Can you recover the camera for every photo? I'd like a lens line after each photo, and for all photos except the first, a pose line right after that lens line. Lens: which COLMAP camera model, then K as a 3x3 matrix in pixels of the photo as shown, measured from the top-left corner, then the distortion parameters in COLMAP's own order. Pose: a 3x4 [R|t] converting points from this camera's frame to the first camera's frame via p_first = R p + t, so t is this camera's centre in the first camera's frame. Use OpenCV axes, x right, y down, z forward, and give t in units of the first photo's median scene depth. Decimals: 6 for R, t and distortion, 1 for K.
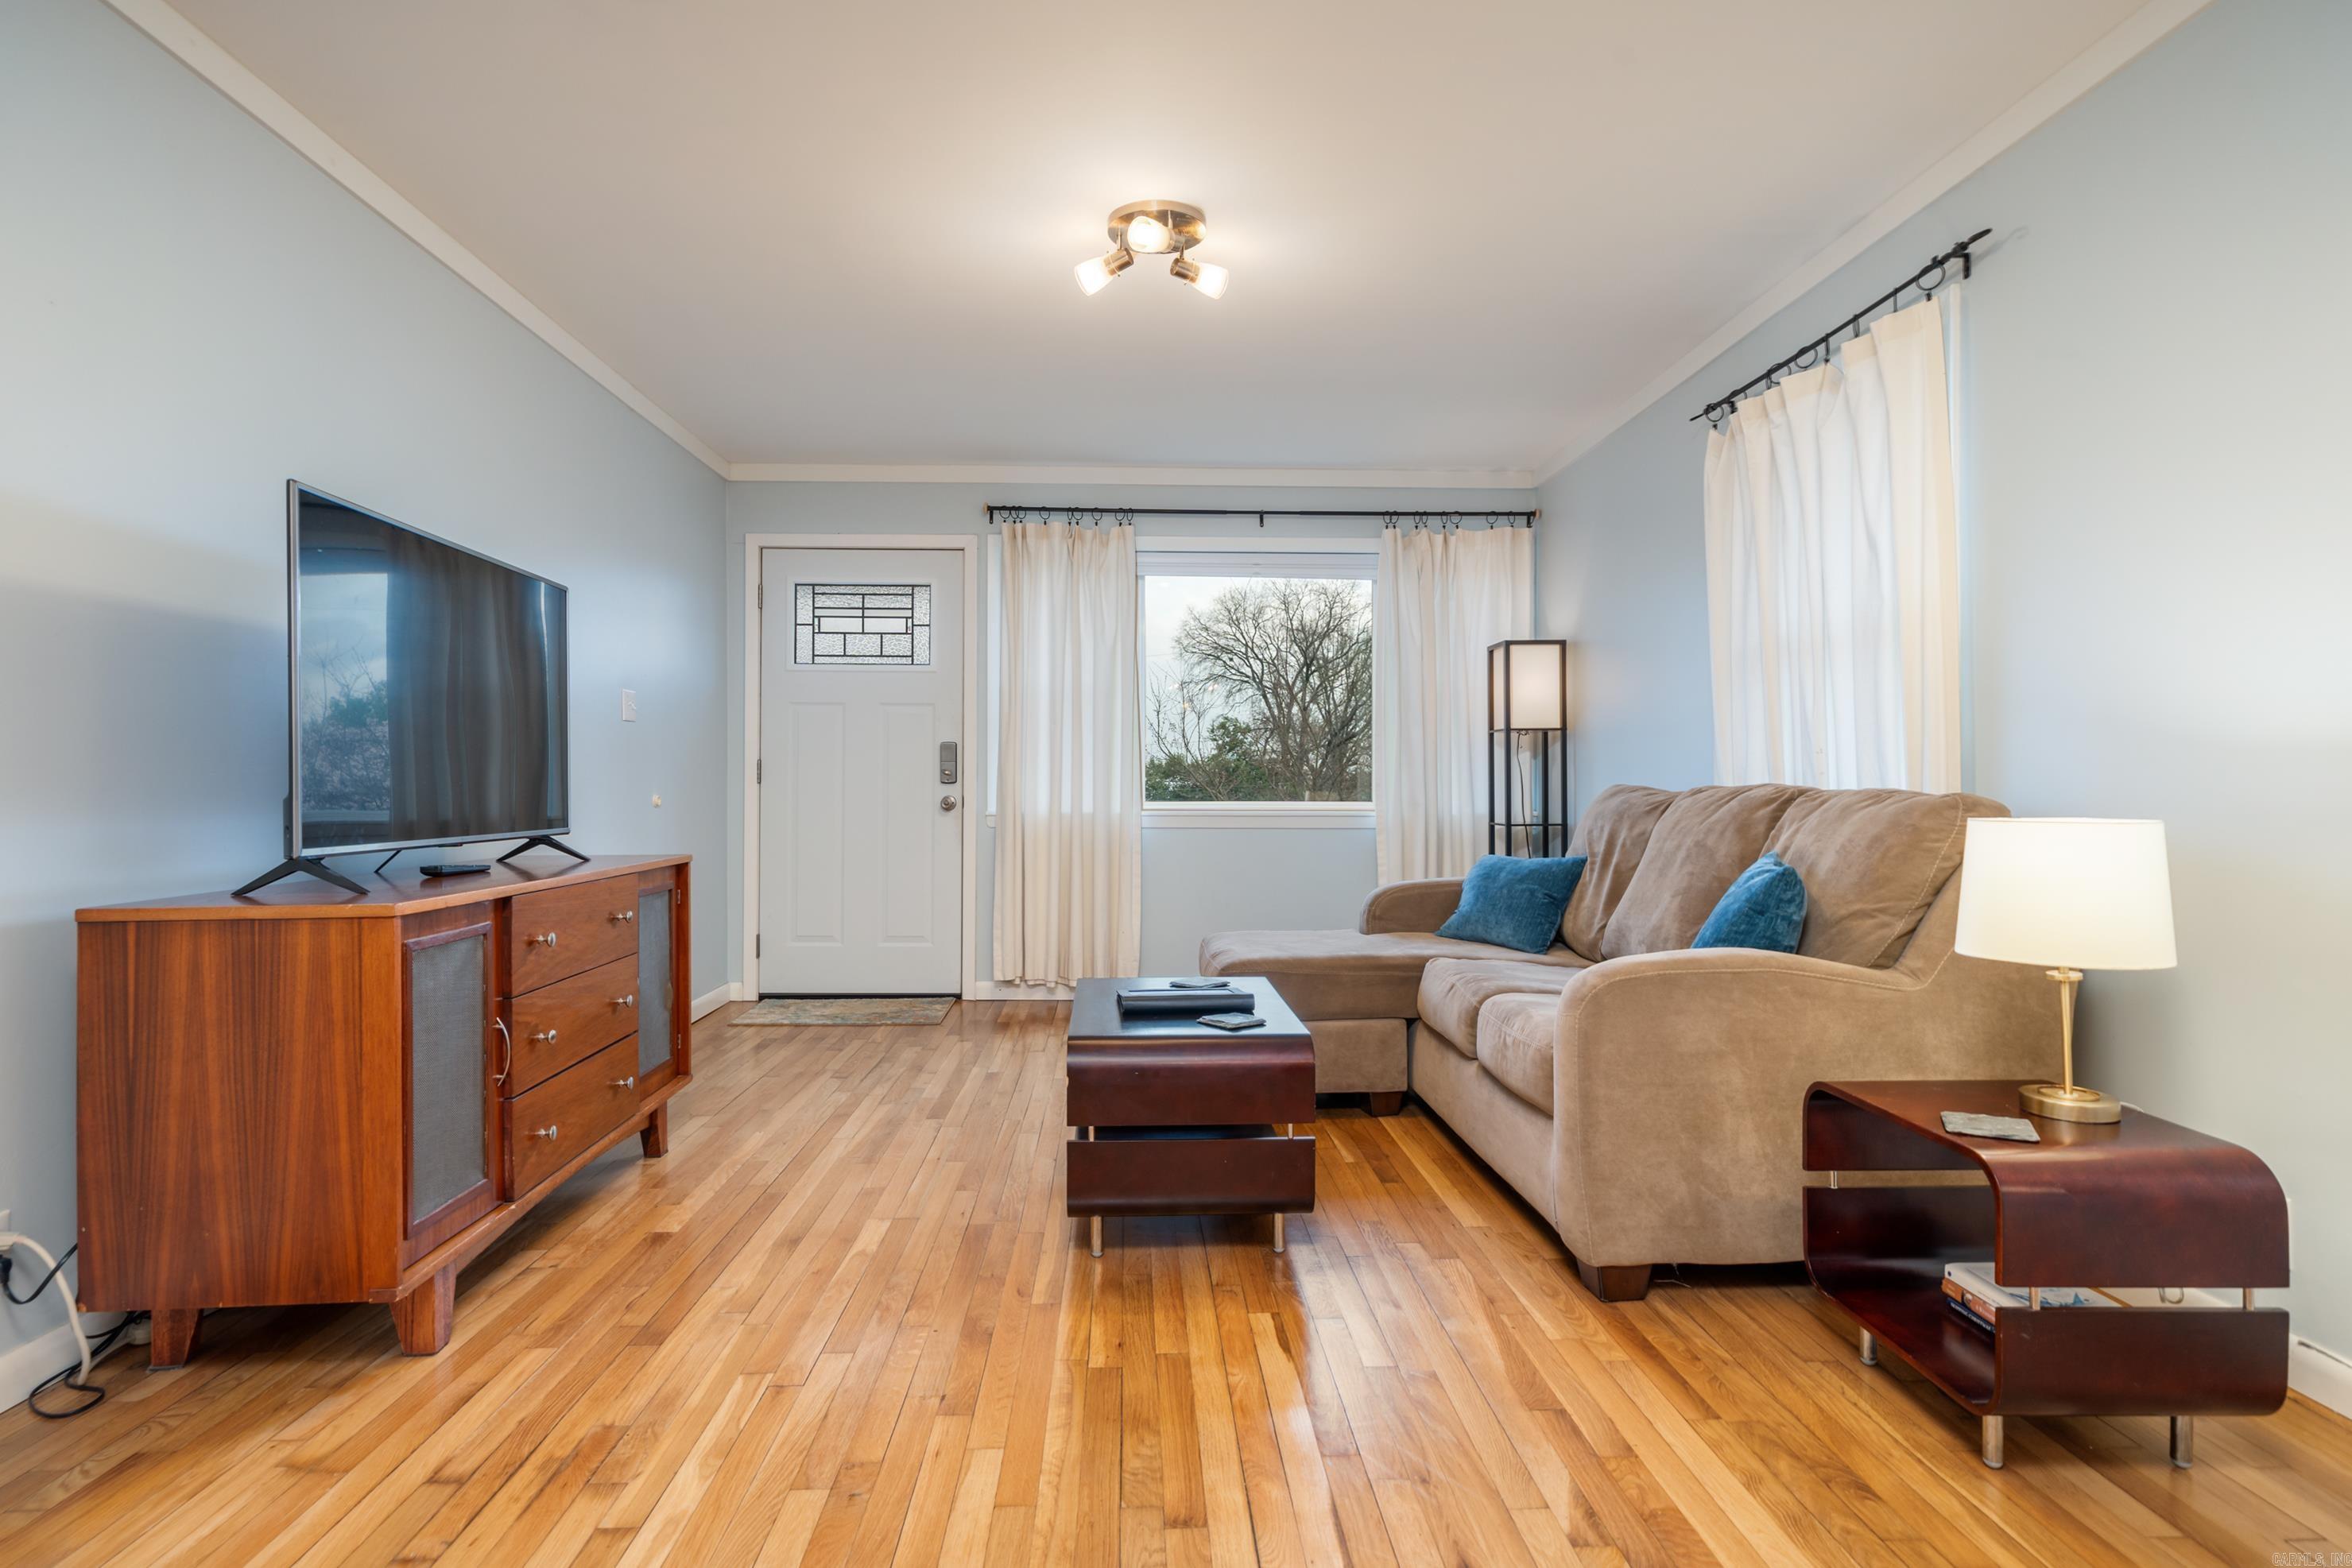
lens RADIAL K [[1187.5, 0, 1173.9], [0, 1187.5, 778.5], [0, 0, 1]] dist [0.002413, 0.000607]
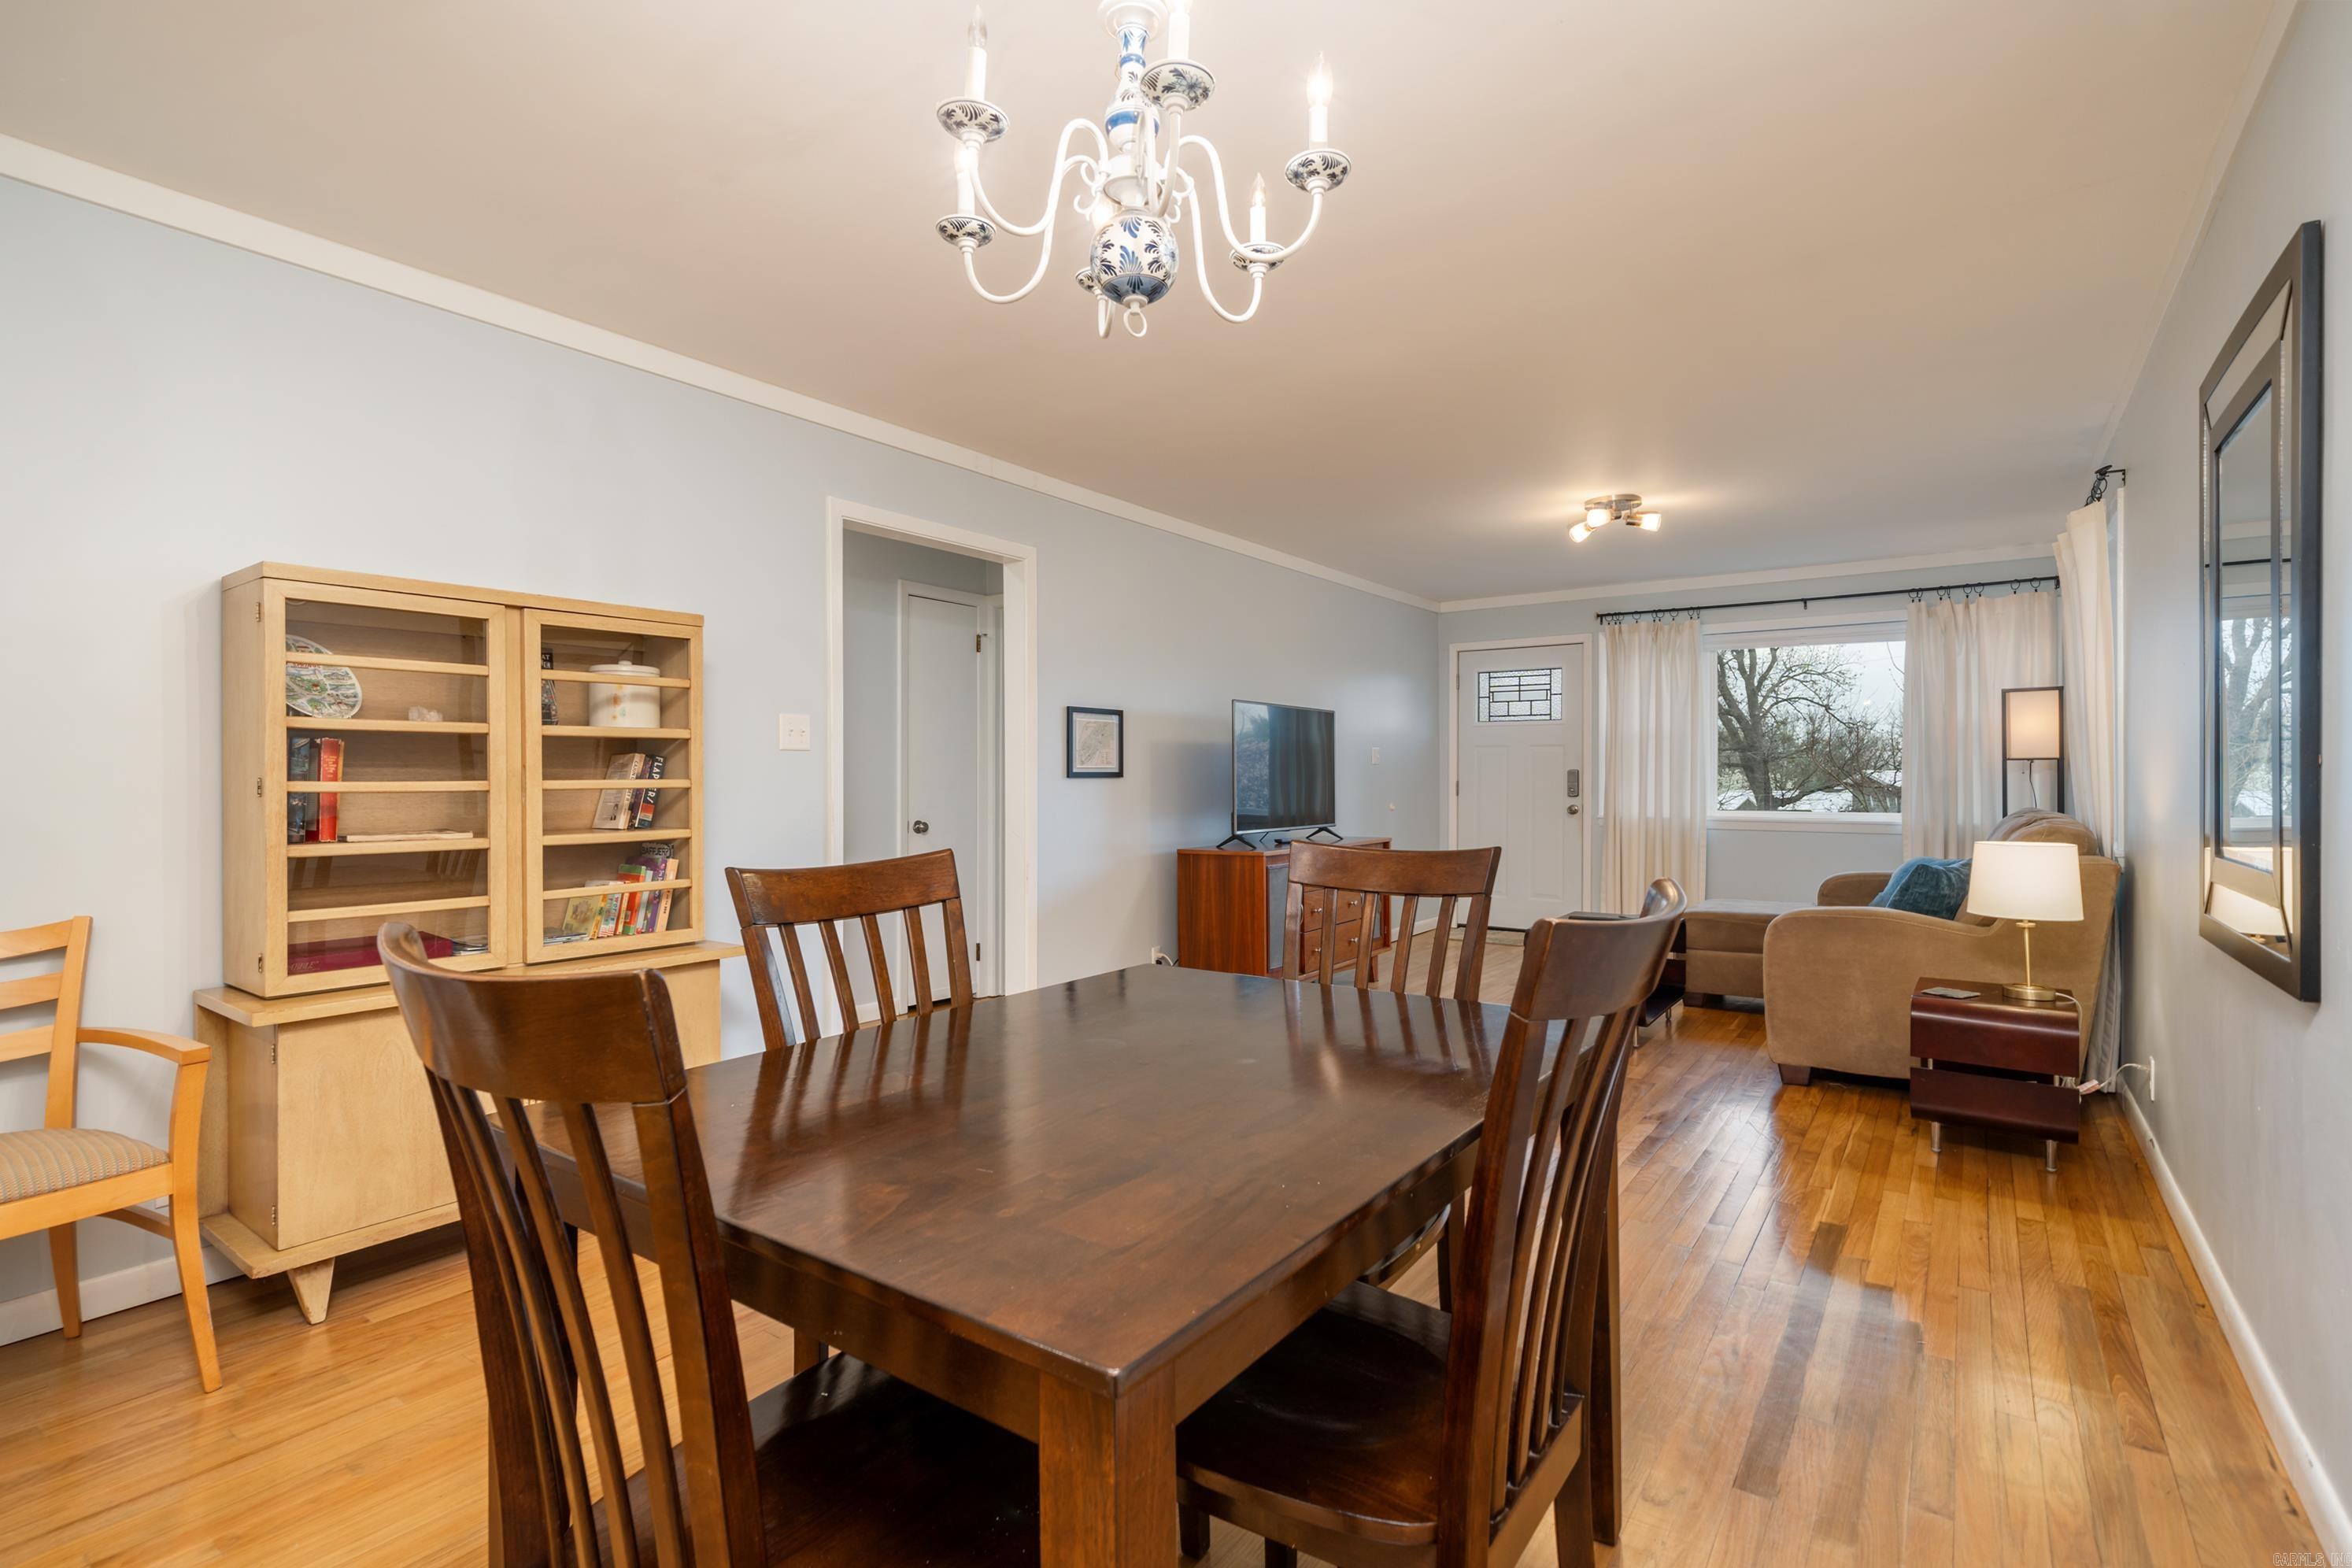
lens RADIAL K [[1071.2, 0, 1187.3], [0, 1071.2, 778.9], [0, 0, 1]] dist [-0.025889, -0.000267]
pose [[0.782790, -0.000087, -0.622286, 0.462842], [0.005279, 0.999965, 0.006502, -0.050282], [0.622263, -0.008374, 0.782763, -0.649678]]
